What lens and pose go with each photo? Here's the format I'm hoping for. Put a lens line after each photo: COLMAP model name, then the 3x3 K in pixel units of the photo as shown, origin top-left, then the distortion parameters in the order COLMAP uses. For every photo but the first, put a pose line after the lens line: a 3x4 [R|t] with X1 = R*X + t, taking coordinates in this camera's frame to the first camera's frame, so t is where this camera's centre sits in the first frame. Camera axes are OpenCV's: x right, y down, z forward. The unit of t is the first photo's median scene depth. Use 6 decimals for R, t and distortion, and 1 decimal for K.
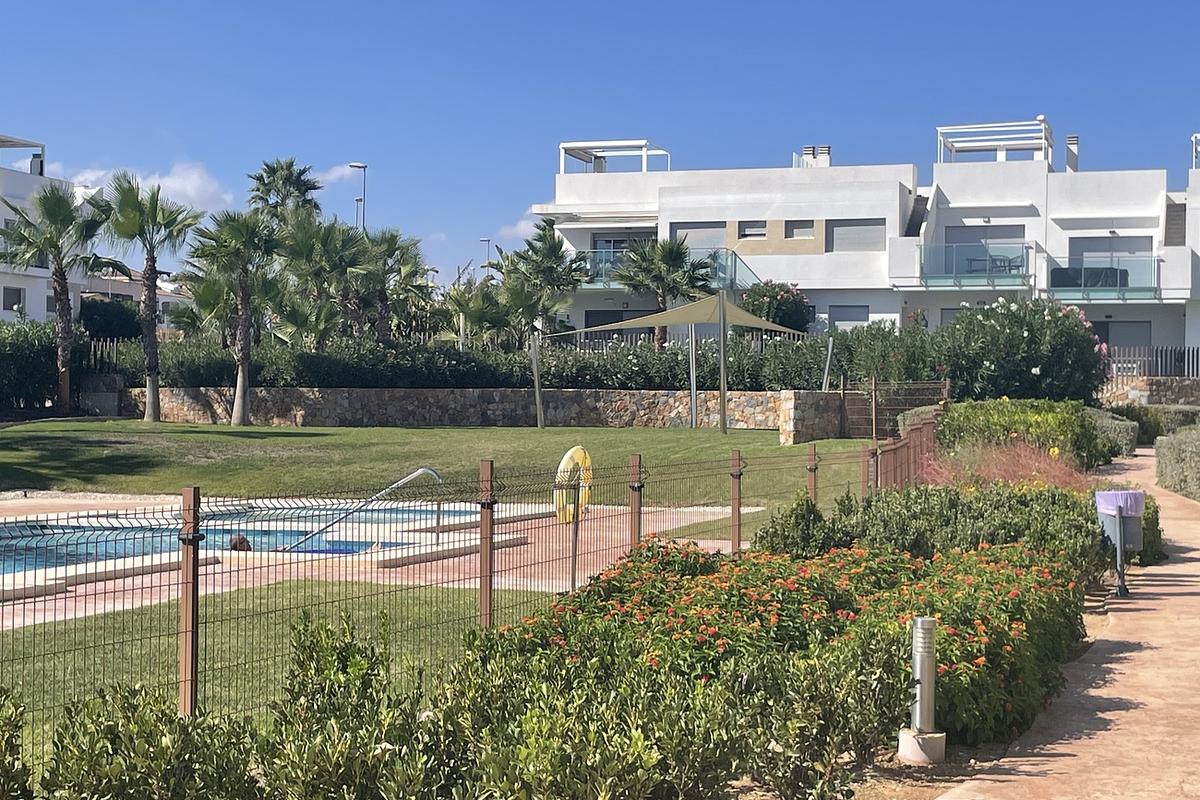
lens RADIAL K [[2051.3, 0, 598.8], [0, 2051.3, 404.7], [0, 0, 1]] dist [0.167547, 0.000000]
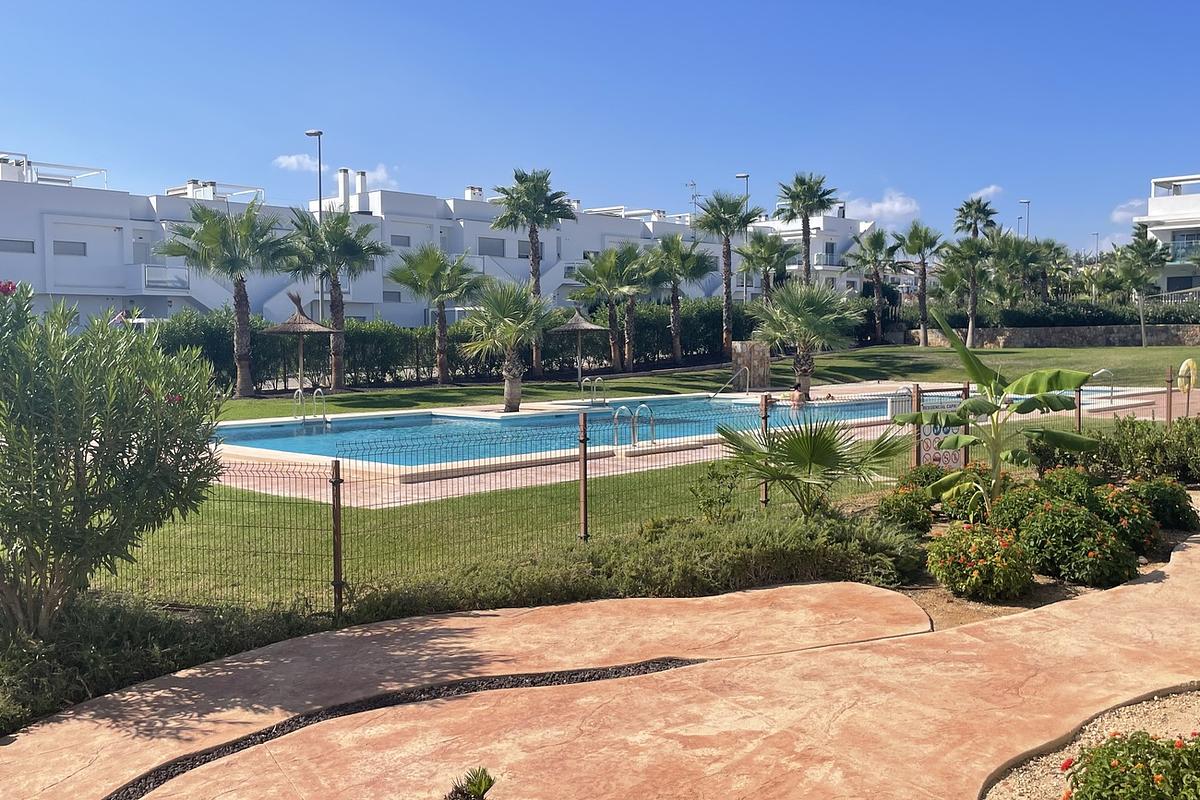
lens RADIAL K [[1144.7, 0, 603.5], [0, 1144.7, 404.5], [0, 0, 1]] dist [0.039064, 0.000000]
pose [[0.899637, 0.008747, -0.436550, -0.011642], [0.017202, 0.998313, 0.055452, -0.002508], [0.436299, -0.057396, 0.897969, -0.109933]]
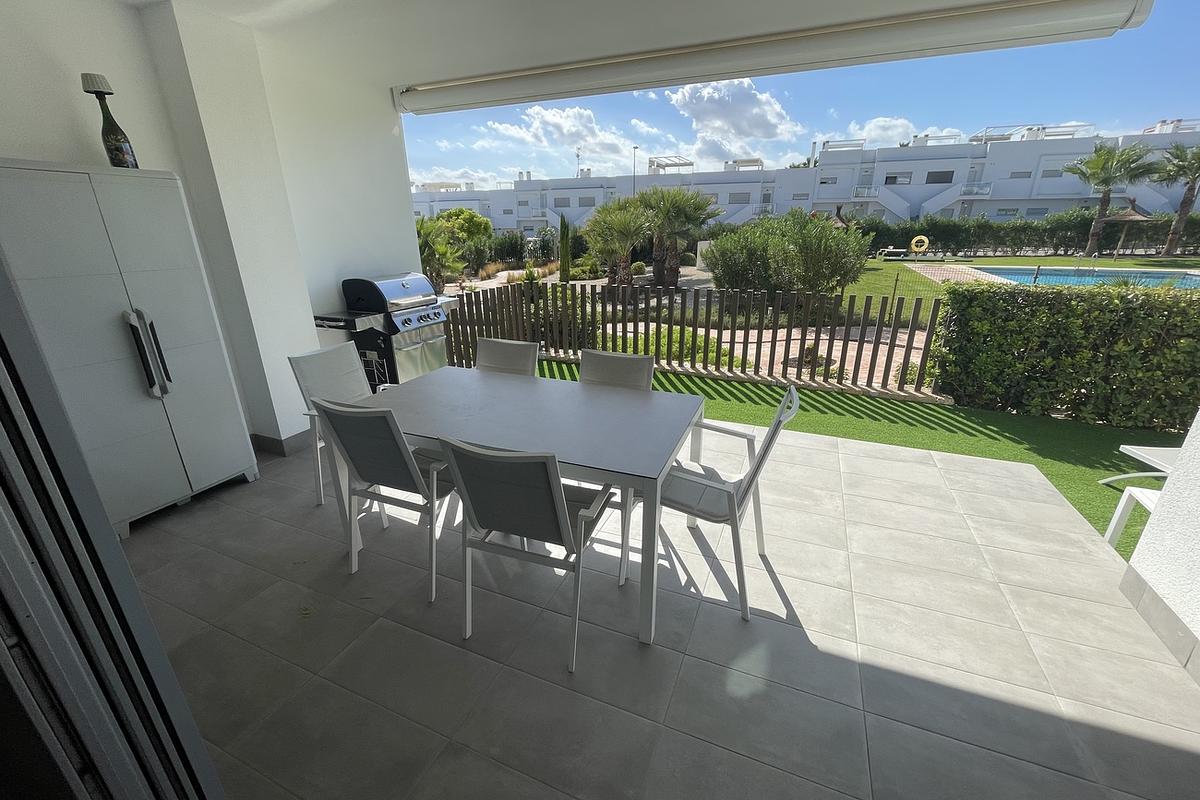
lens RADIAL K [[478.7, 0, 602.0], [0, 478.7, 402.7], [0, 0, 1]] dist [-0.004409, 0.000281]
pose [[-0.083732, 0.337092, -0.937741, 0.074412], [0.008410, 0.941251, 0.337603, -0.003459], [0.996453, 0.020382, -0.081648, -0.096371]]
